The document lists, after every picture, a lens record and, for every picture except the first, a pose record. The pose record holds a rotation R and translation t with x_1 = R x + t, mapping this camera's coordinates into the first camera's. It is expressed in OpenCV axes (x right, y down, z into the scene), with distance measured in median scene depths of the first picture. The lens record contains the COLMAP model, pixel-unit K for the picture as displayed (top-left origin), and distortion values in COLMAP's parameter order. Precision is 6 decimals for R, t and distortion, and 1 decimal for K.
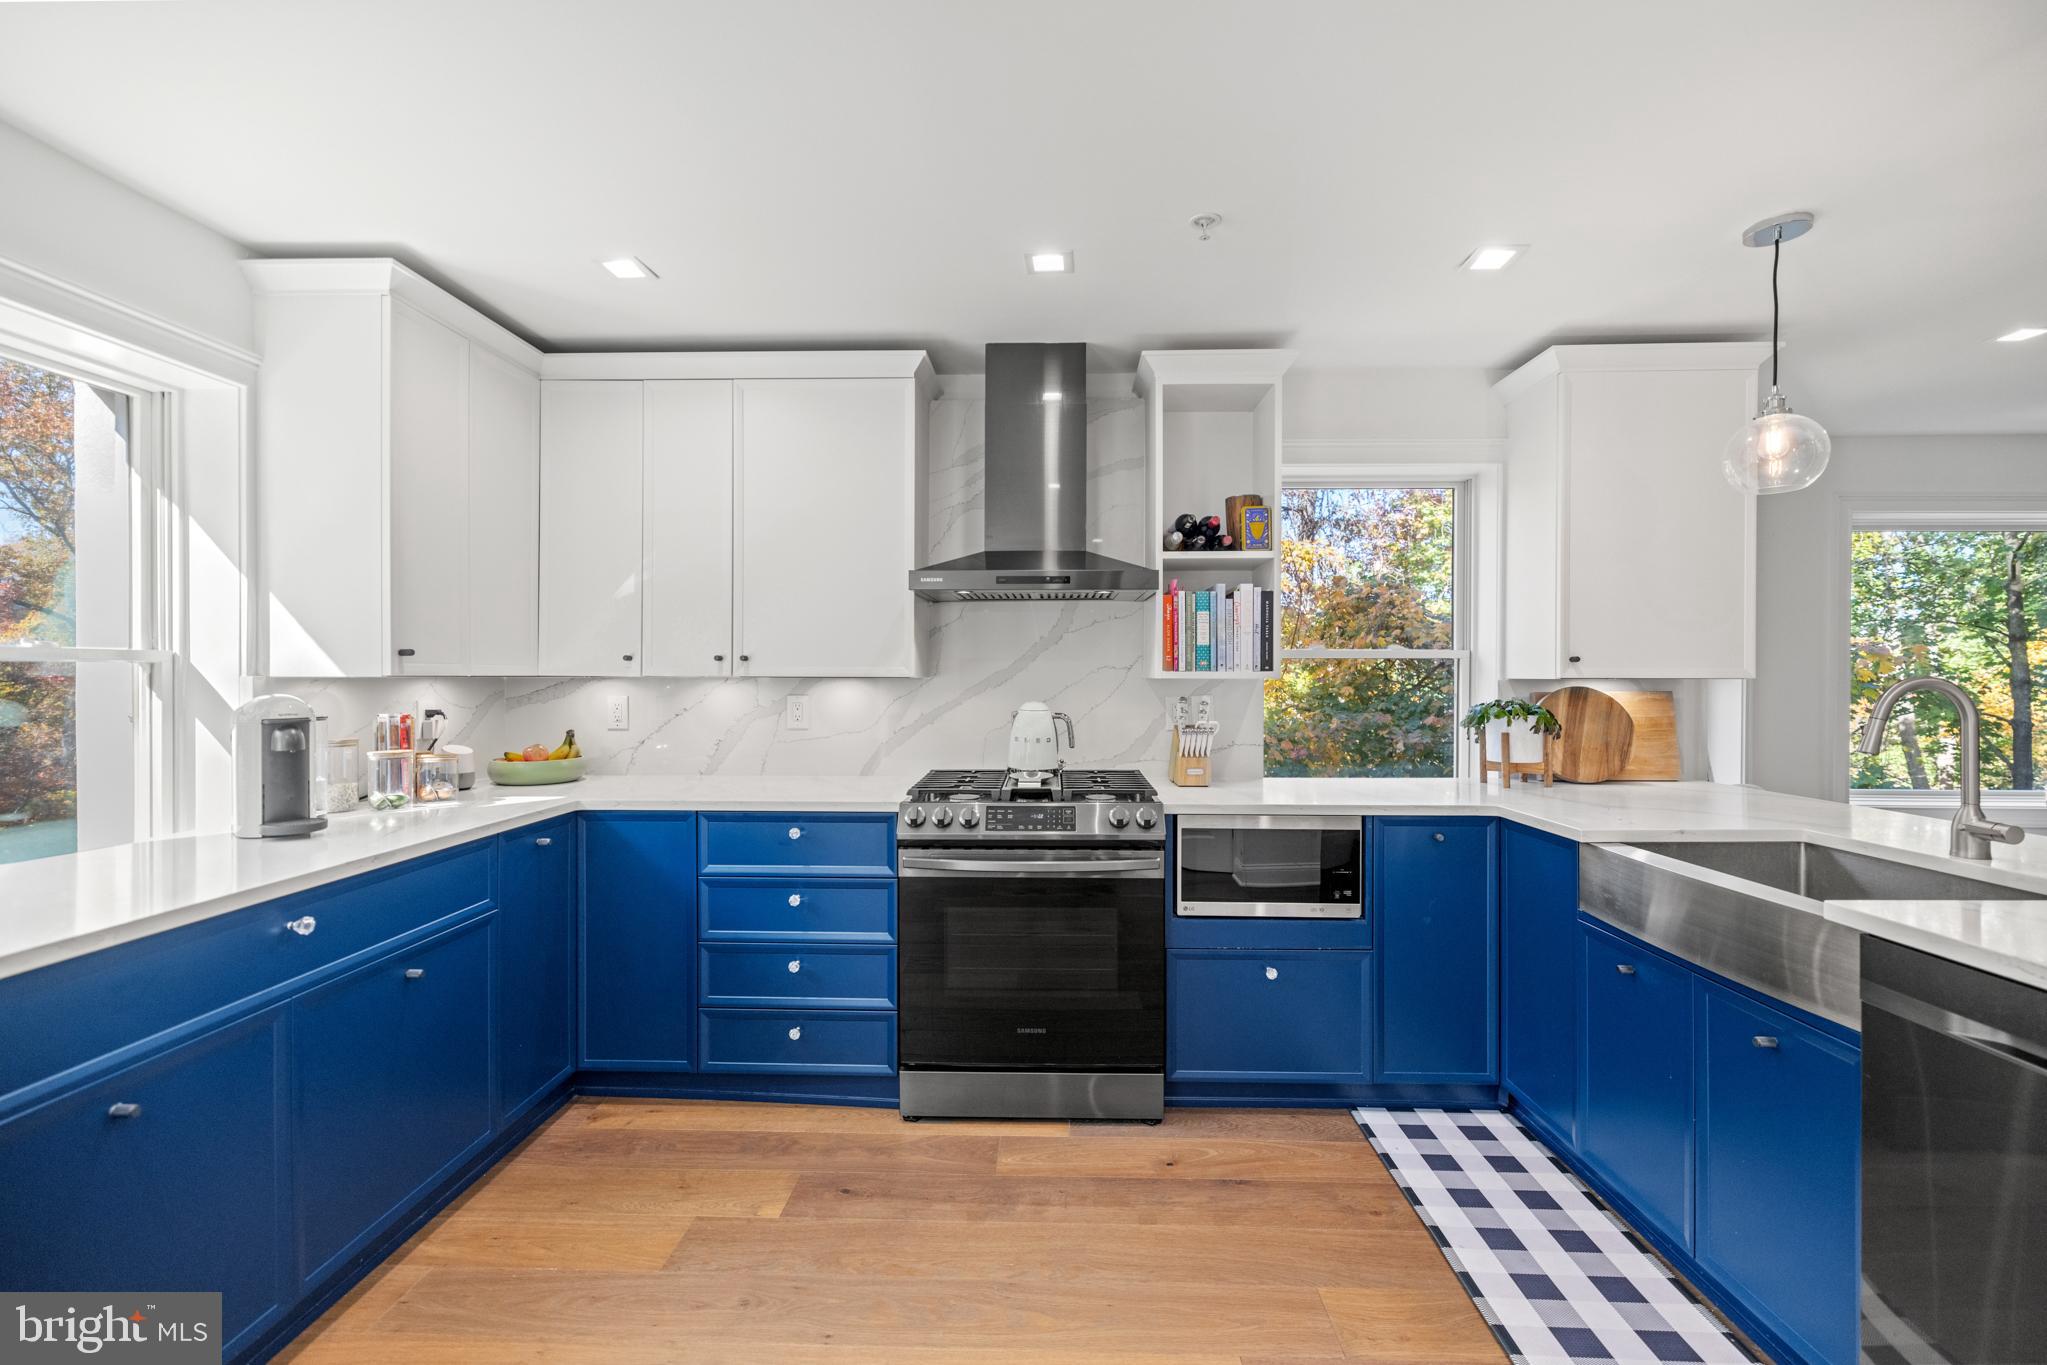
lens RADIAL K [[863.0, 0, 1026.7], [0, 863.0, 673.1], [0, 0, 1]] dist [0.000848, -0.000112]
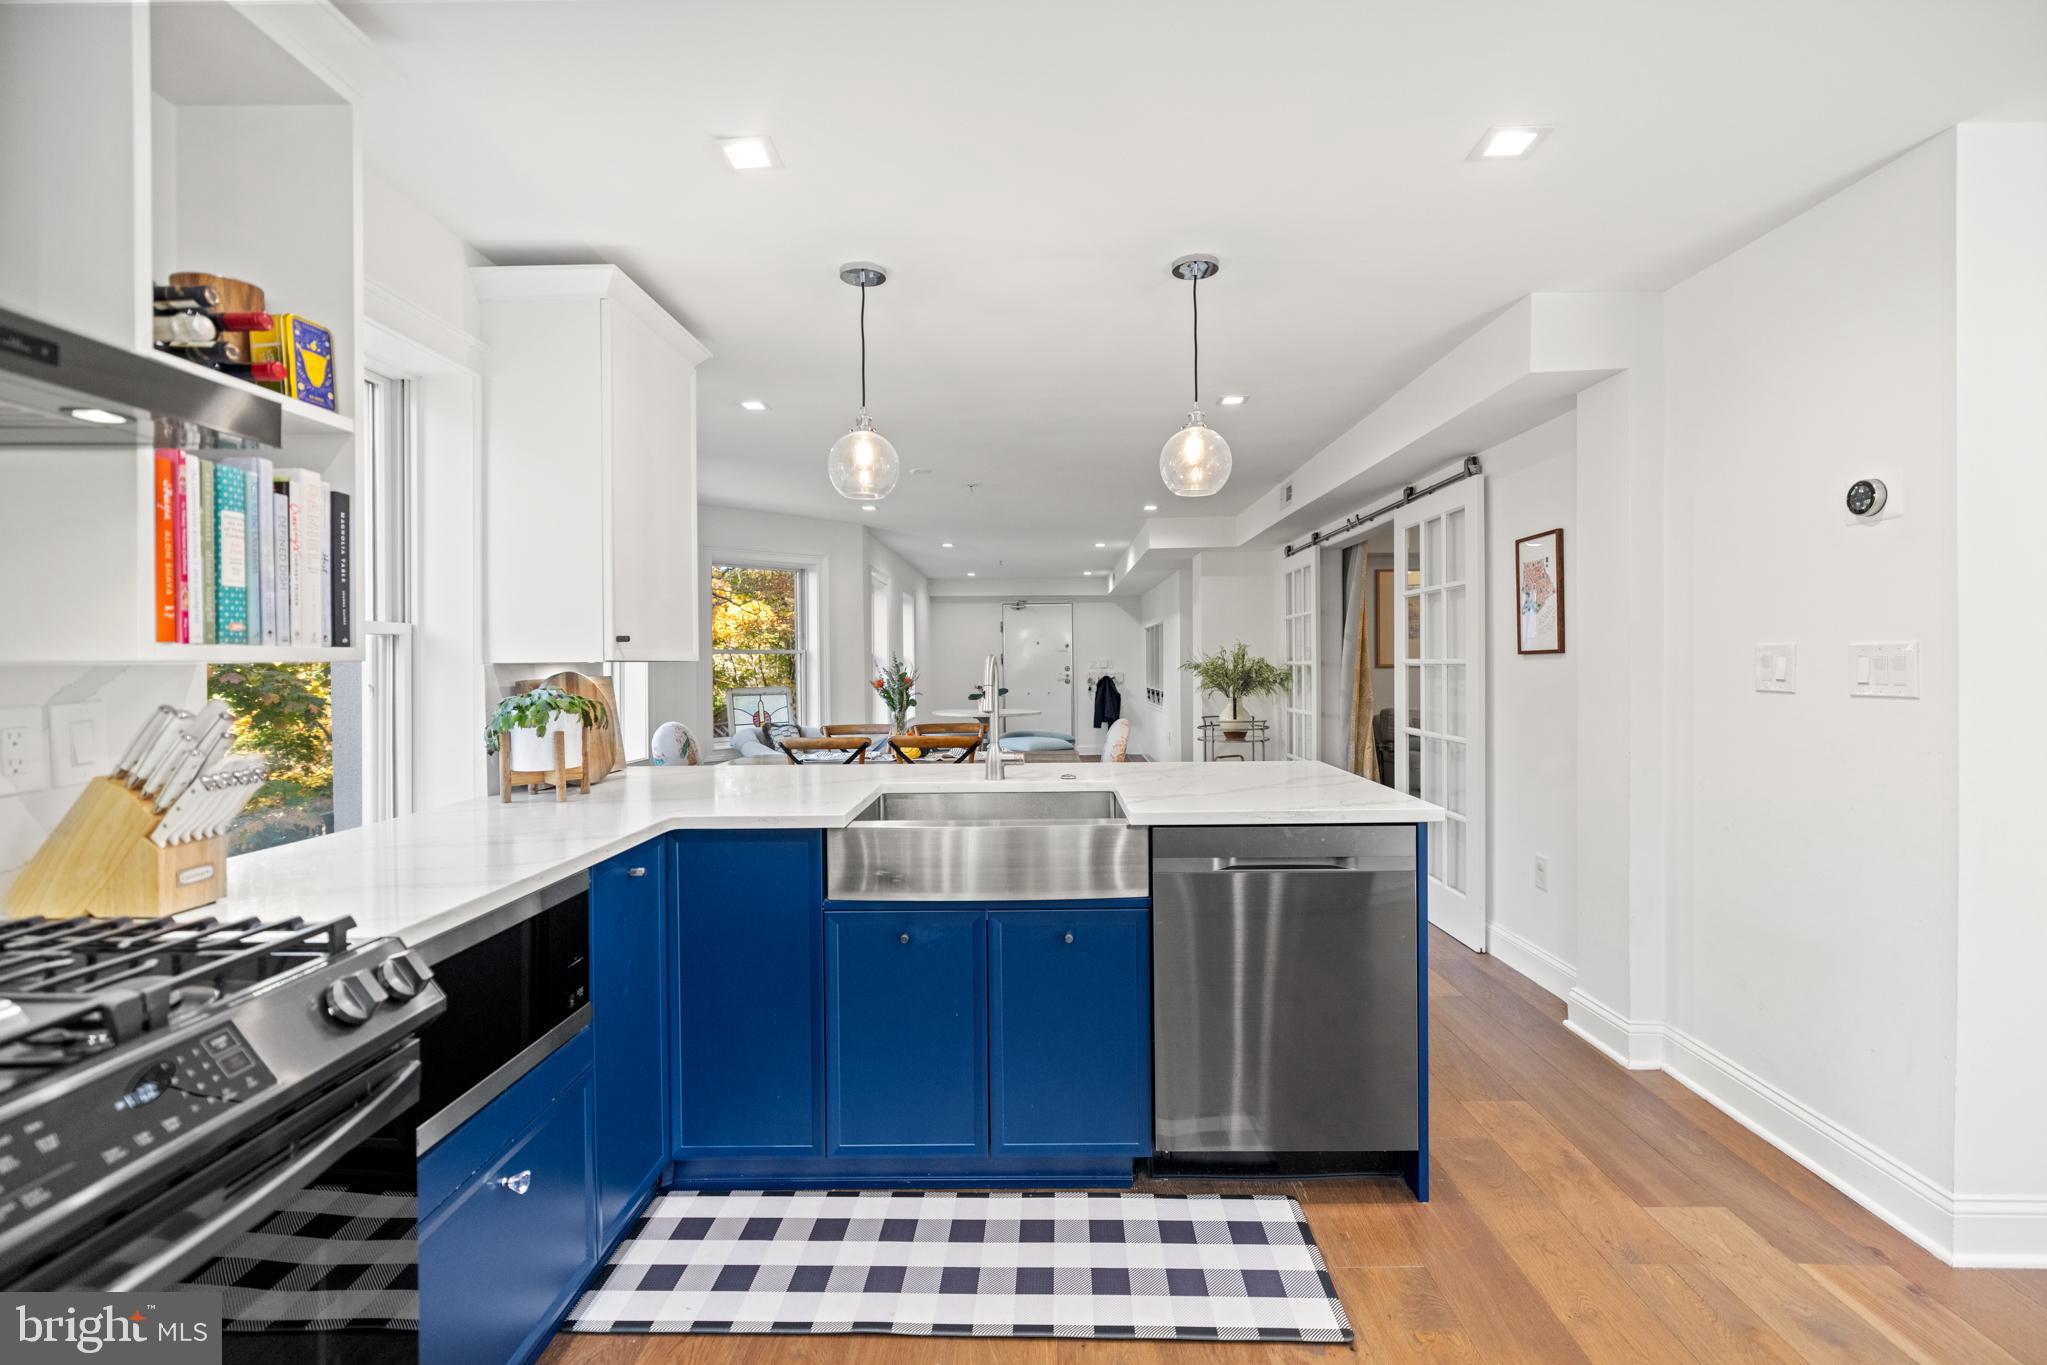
lens RADIAL K [[920.0, 0, 1028.8], [0, 920.0, 660.3], [0, 0, 1]] dist [-0.003339, -0.000092]
pose [[-0.019044, 0.001639, 0.999817, -0.318985], [0.007932, 0.999967, -0.001488, 0.010987], [-0.999787, 0.007902, -0.019056, 0.672413]]
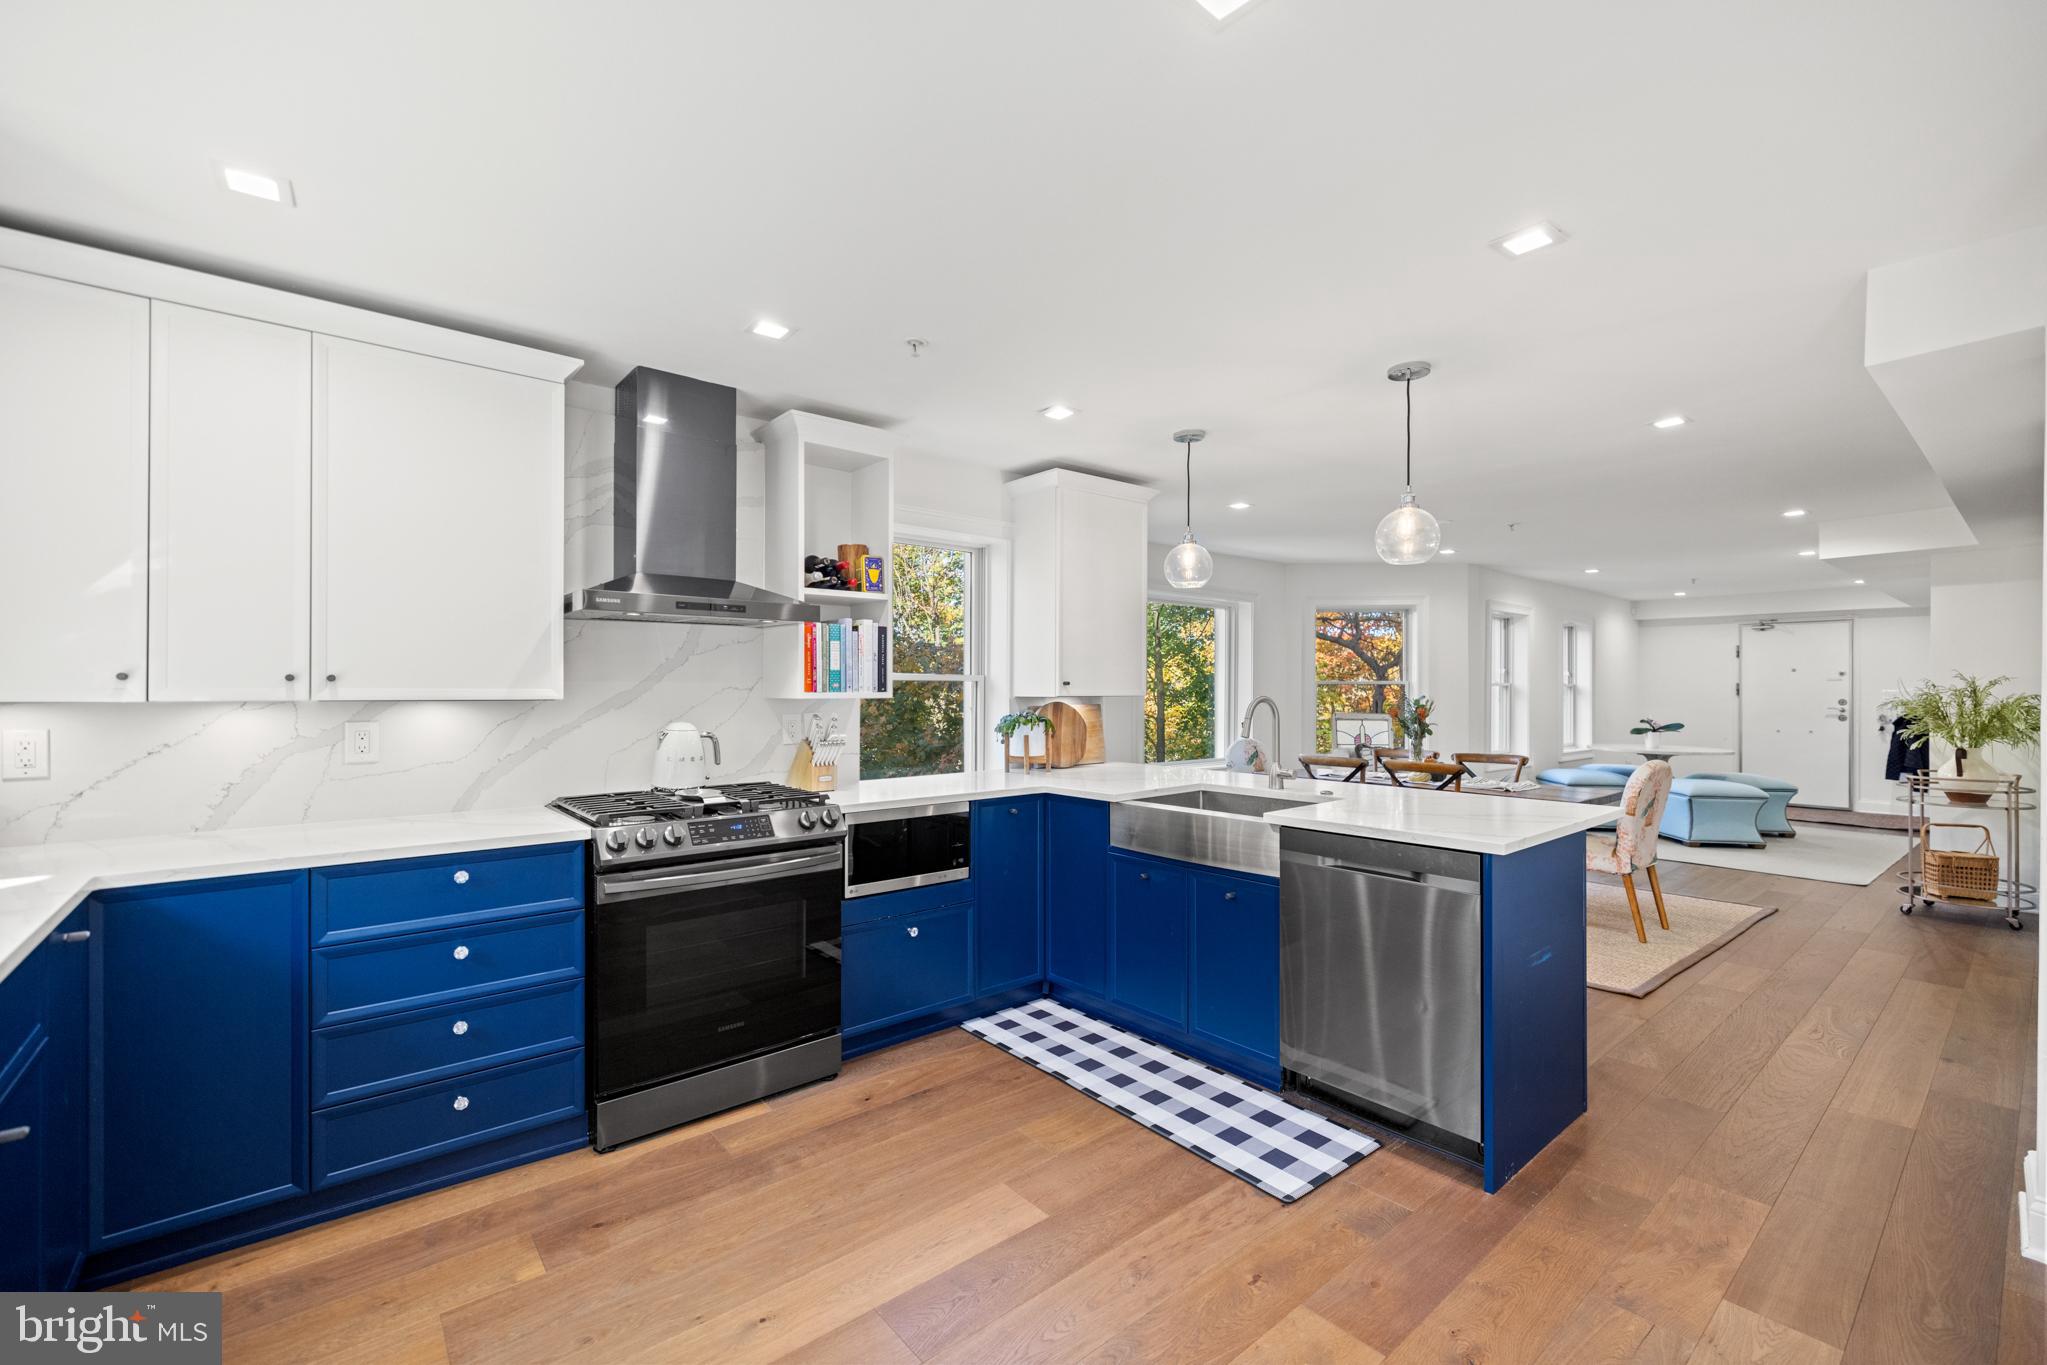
lens RADIAL K [[854.9, 0, 1023.5], [0, 854.9, 682.5], [0, 0, 1]] dist [-0.001075, -0.000248]
pose [[0.746453, 0.004465, 0.665424, -0.426849], [-0.000678, 0.999982, -0.005949, -0.009800], [-0.665438, 0.003989, 0.746442, -0.042232]]
